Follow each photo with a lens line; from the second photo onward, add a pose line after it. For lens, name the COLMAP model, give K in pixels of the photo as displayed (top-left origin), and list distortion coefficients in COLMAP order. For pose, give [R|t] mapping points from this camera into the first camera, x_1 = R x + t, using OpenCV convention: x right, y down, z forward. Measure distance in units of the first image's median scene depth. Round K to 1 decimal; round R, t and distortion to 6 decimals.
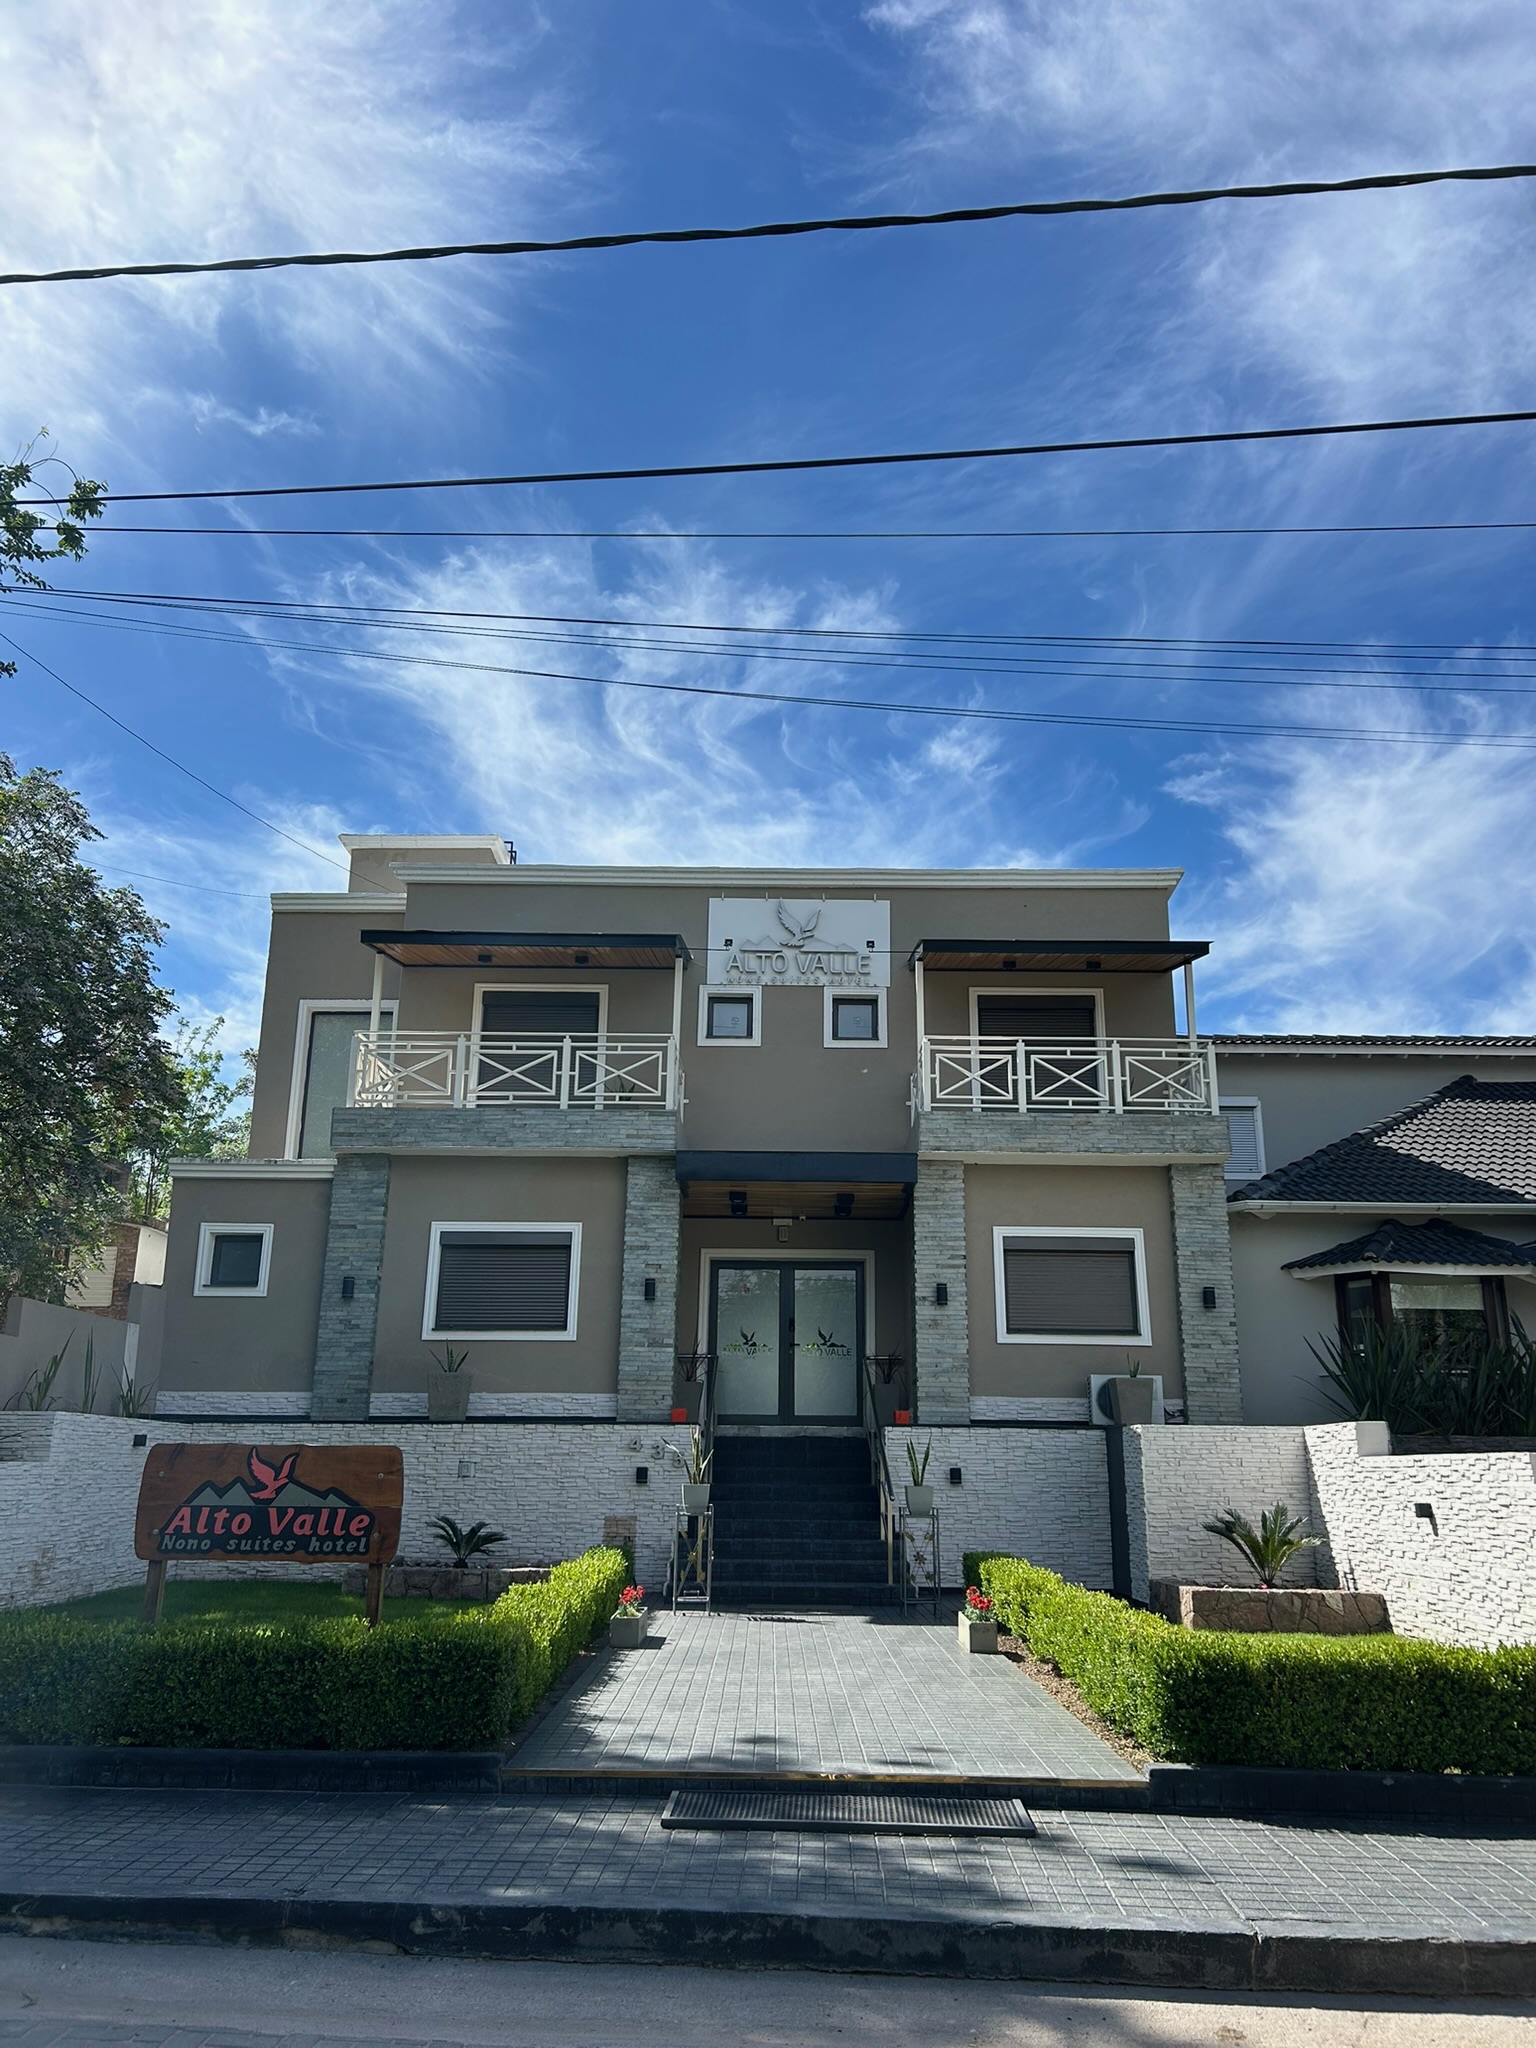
lens RADIAL K [[1552.7, 0, 768.0], [0, 1552.7, 1024.0], [0, 0, 1]] dist [0.118188, -0.301173]
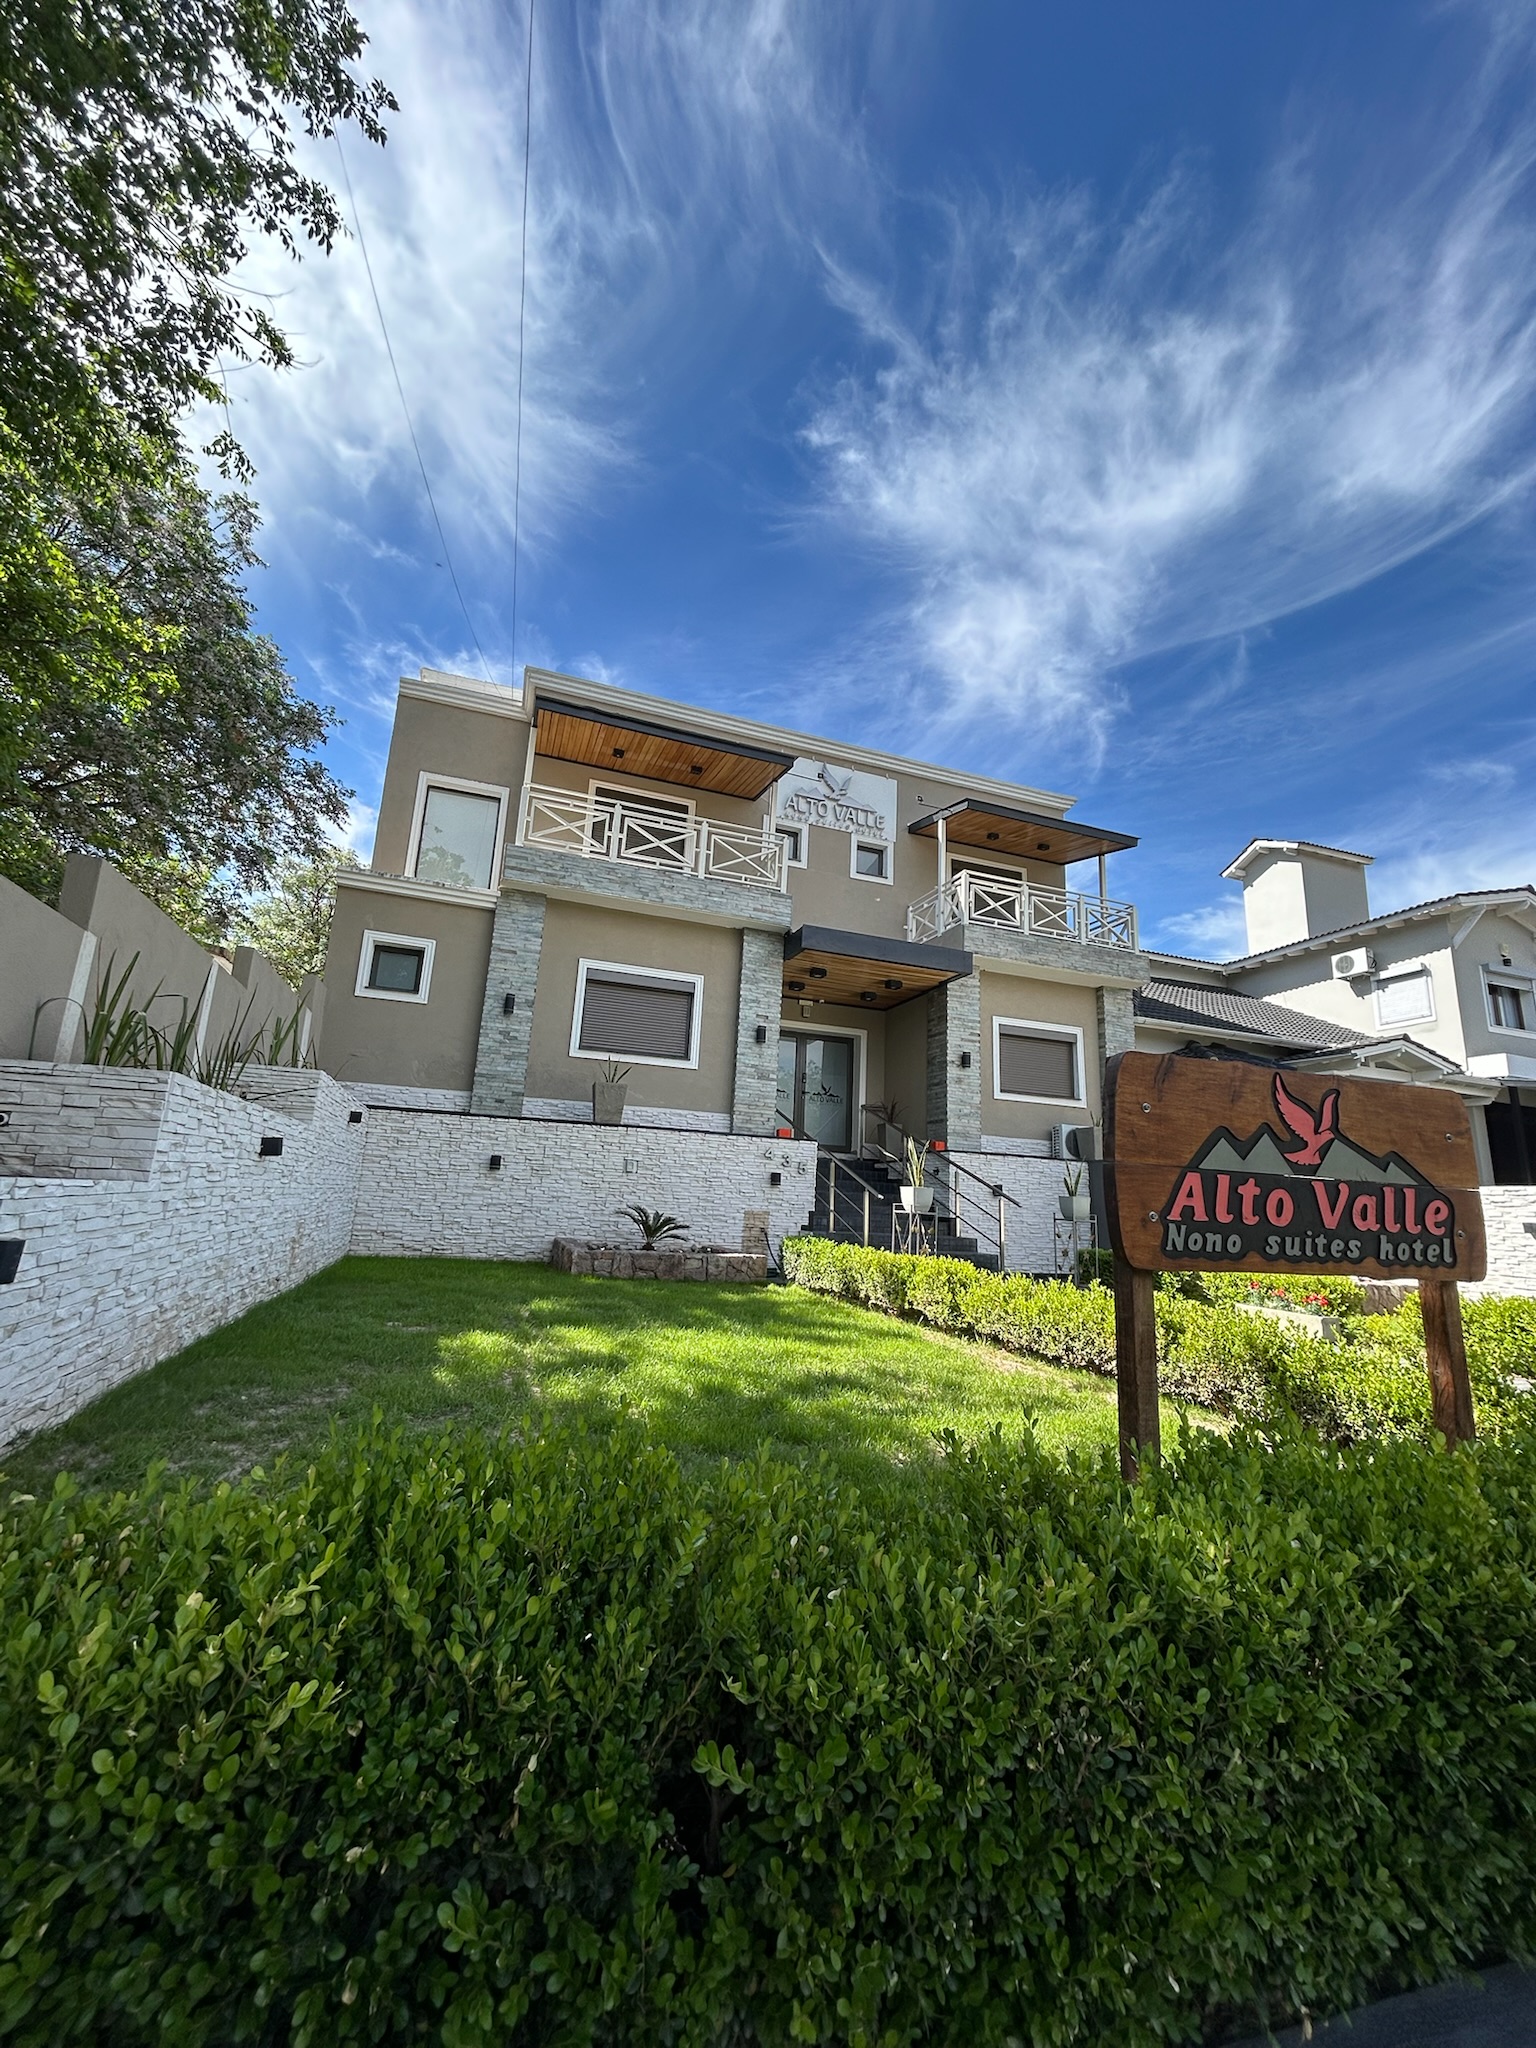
lens RADIAL K [[839.3, 0, 768.0], [0, 839.3, 1024.0], [0, 0, 1]] dist [0.003185, 0.000009]
pose [[0.941743, 0.106729, 0.318949, -0.284577], [-0.131527, 0.989662, 0.057183, 0.124058], [-0.309549, -0.095802, 0.946045, 0.372063]]
